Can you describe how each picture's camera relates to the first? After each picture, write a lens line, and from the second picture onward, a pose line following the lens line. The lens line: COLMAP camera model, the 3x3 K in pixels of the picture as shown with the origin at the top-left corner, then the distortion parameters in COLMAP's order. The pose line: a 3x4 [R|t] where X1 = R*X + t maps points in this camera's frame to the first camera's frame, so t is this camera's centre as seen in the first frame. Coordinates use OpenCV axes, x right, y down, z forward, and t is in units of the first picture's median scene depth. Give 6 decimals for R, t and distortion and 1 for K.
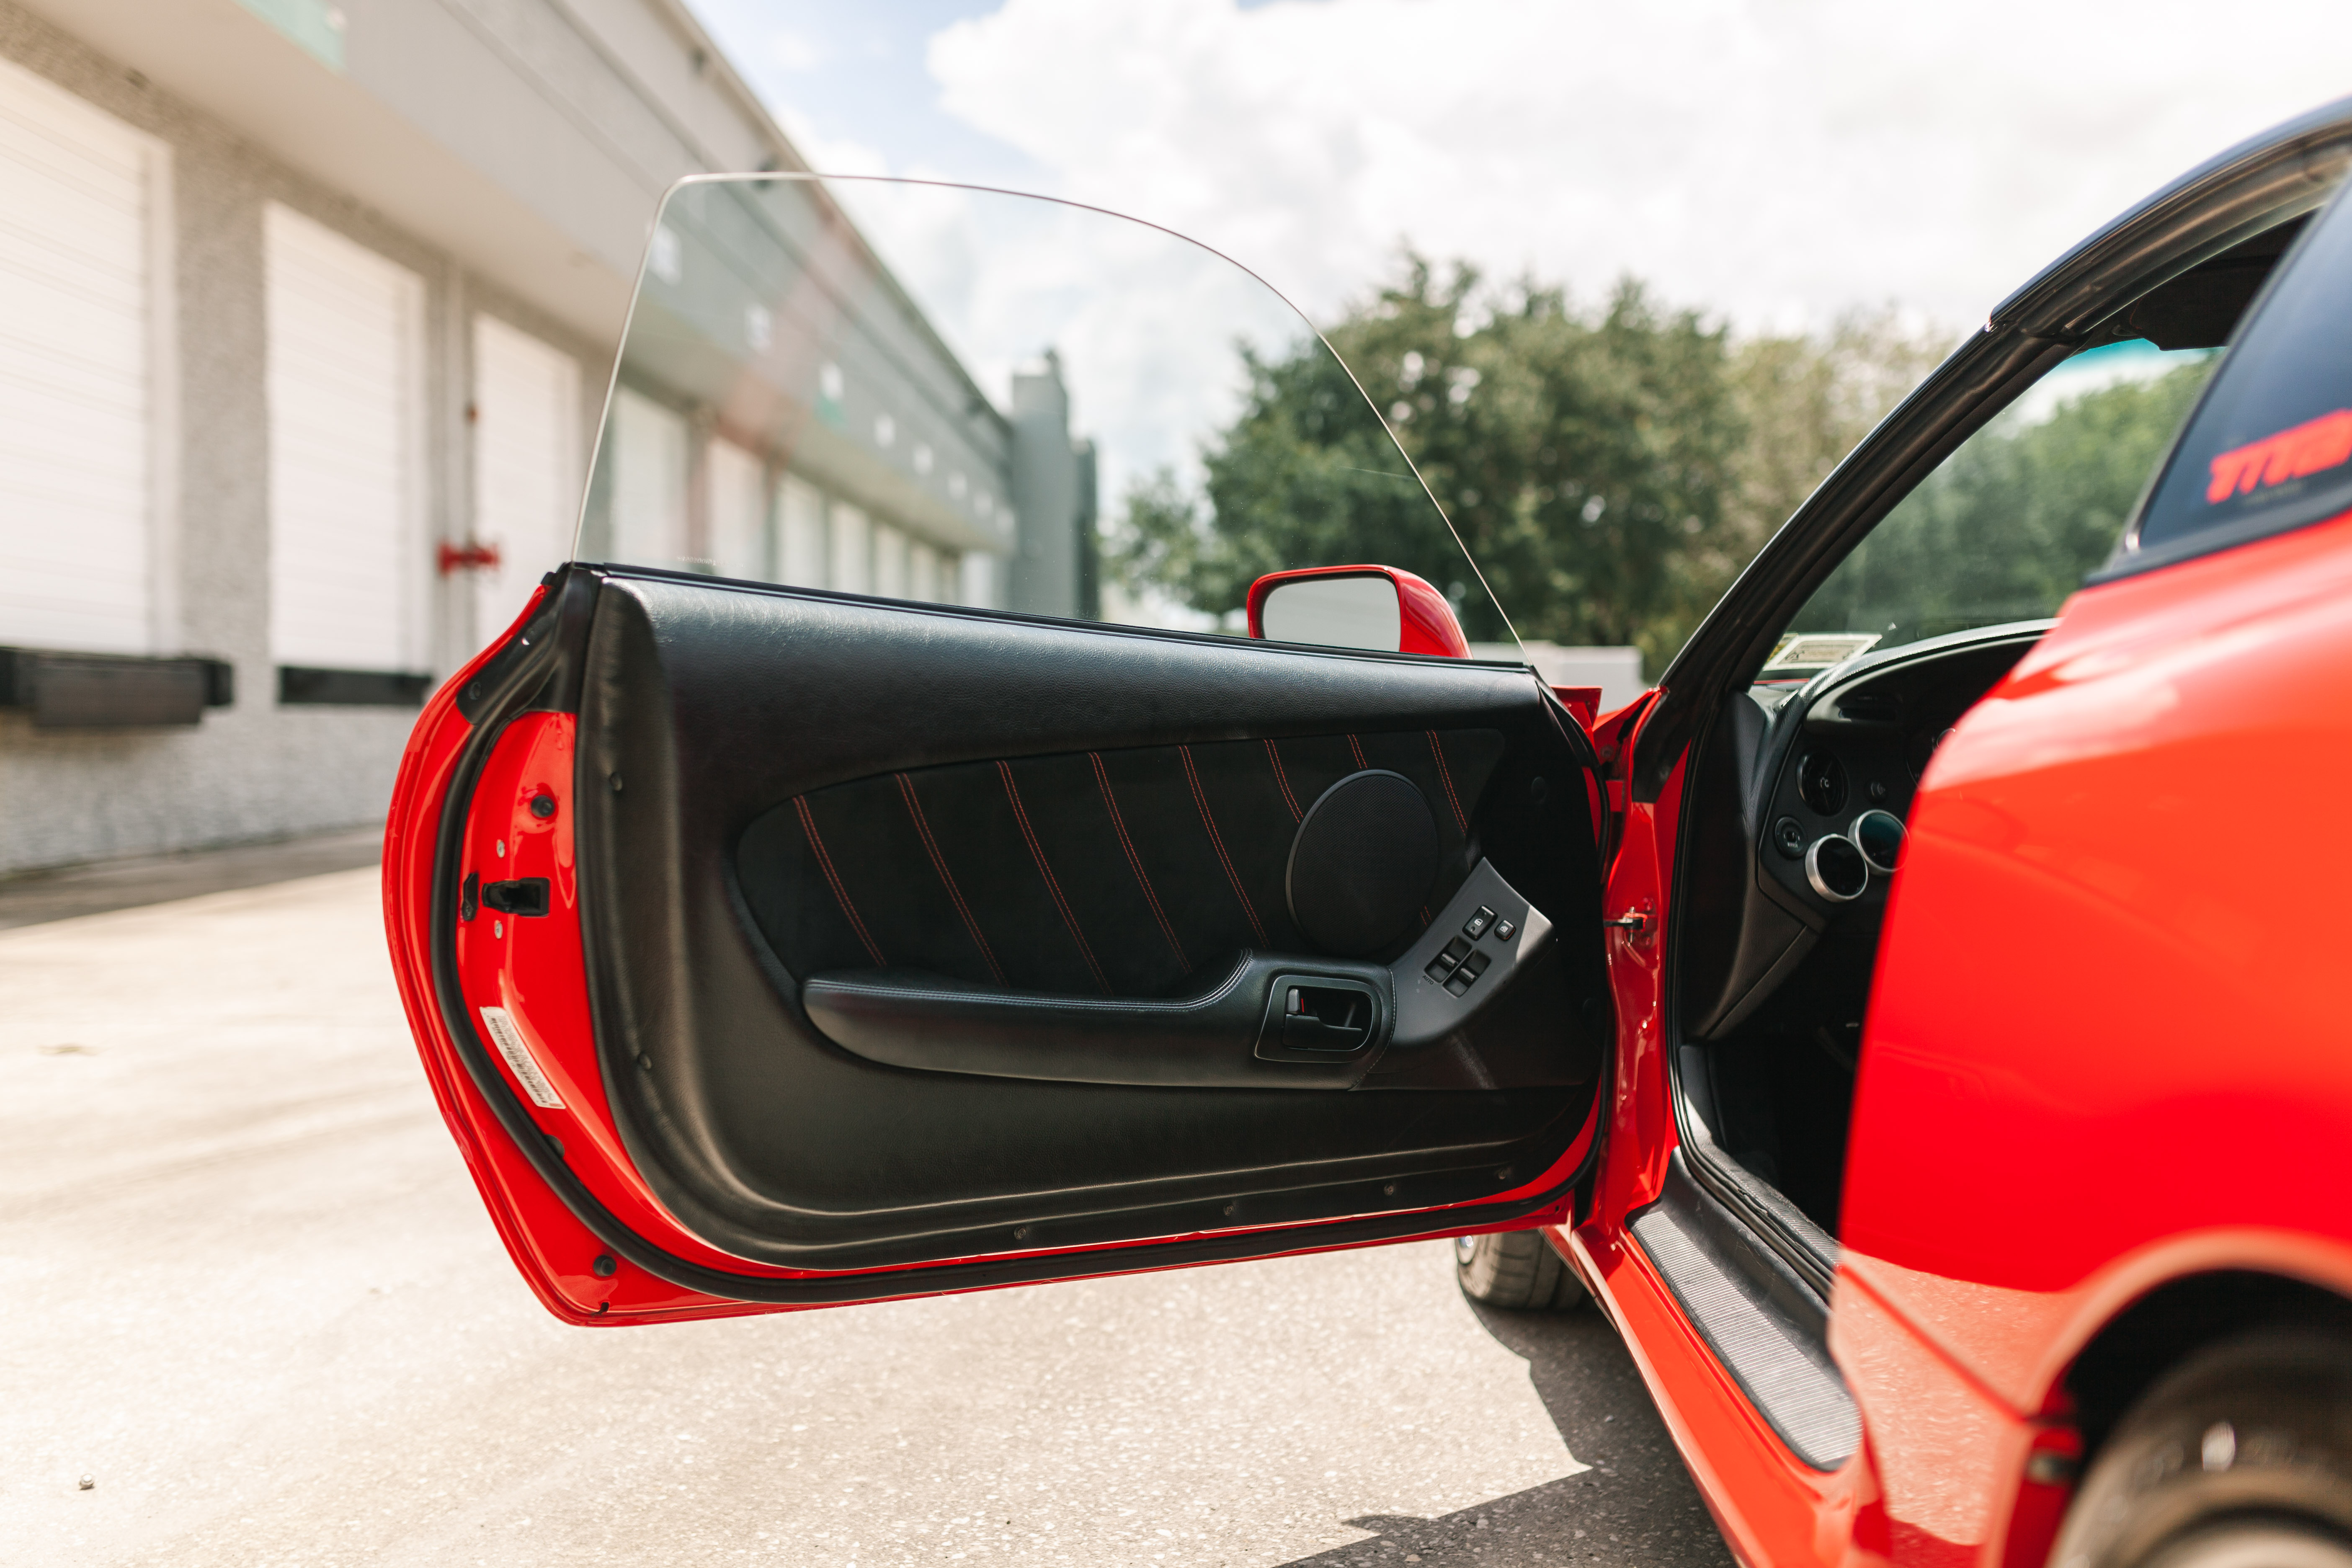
lens RADIAL K [[2204.0, 0, 1176.0], [0, 2204.0, 784.0], [0, 0, 1]] dist [0.002224, 0.013415]
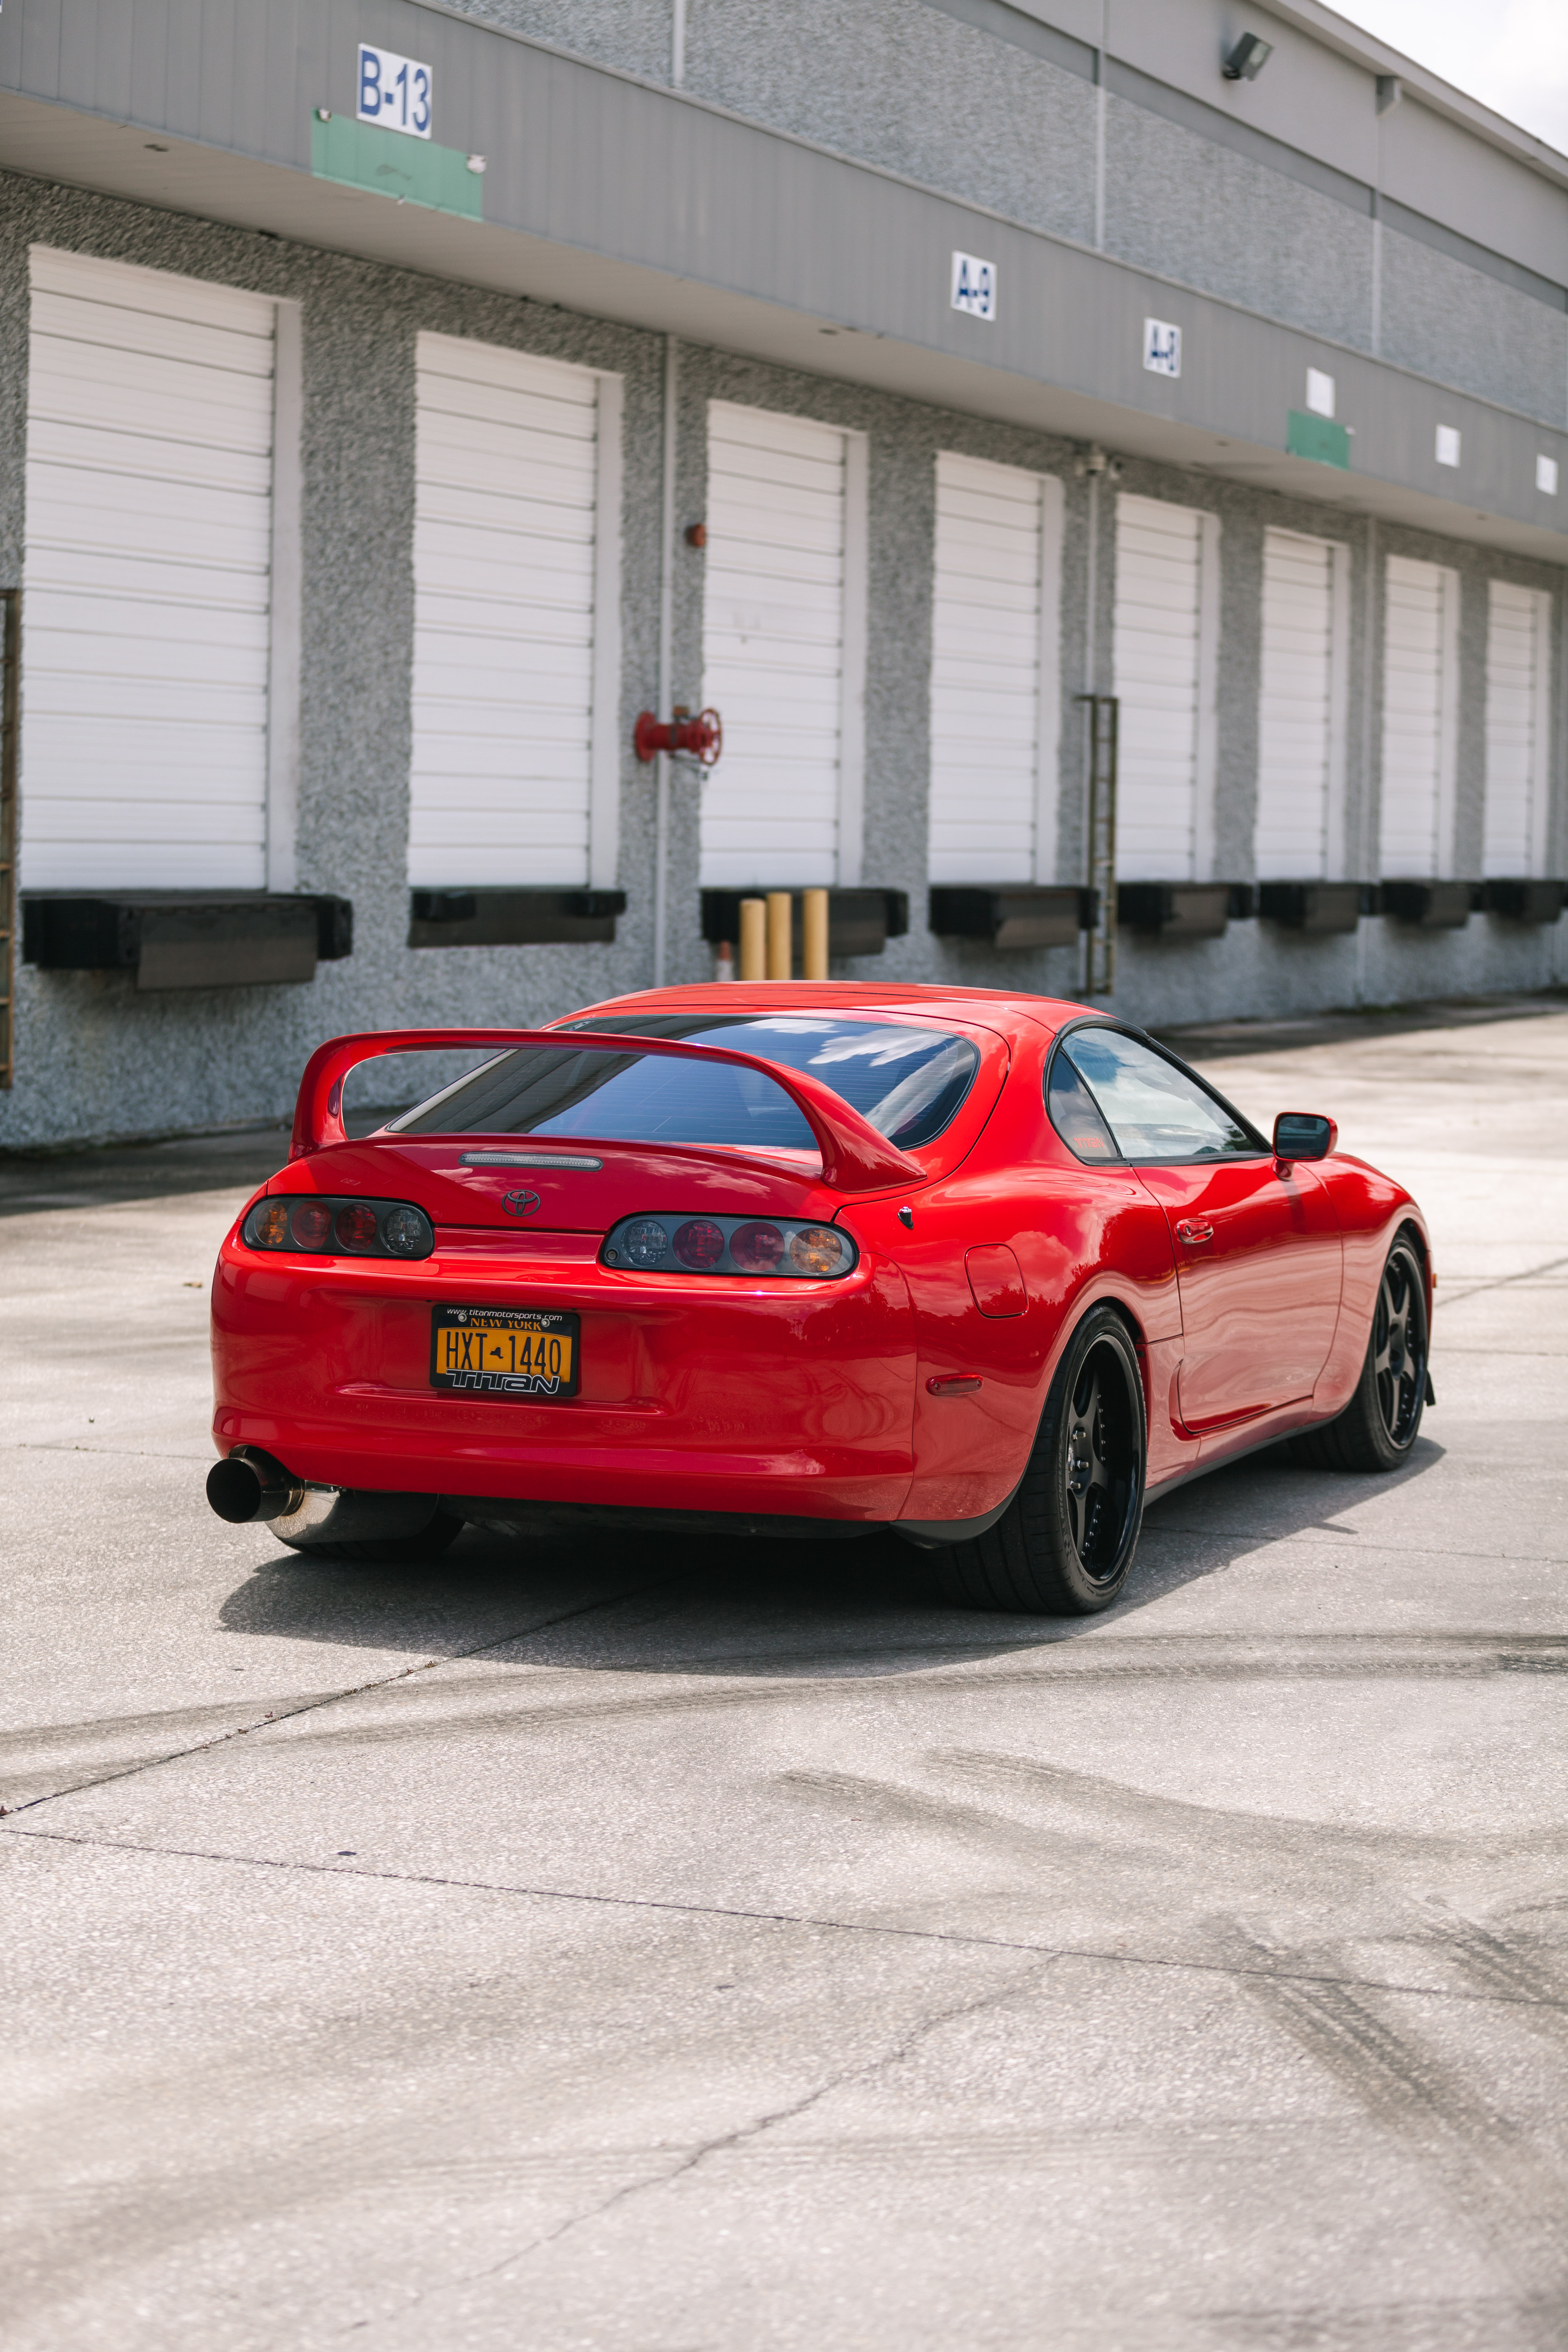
lens RADIAL K [[4894.8, 0, 784.0], [0, 4894.8, 1176.0], [0, 0, 1]] dist [-0.177778, -0.172956]
pose [[0.935955, 0.044804, -0.349258, 0.383771], [-0.030991, 0.998504, 0.045040, -0.040202], [0.350753, -0.031332, 0.935944, -0.690718]]
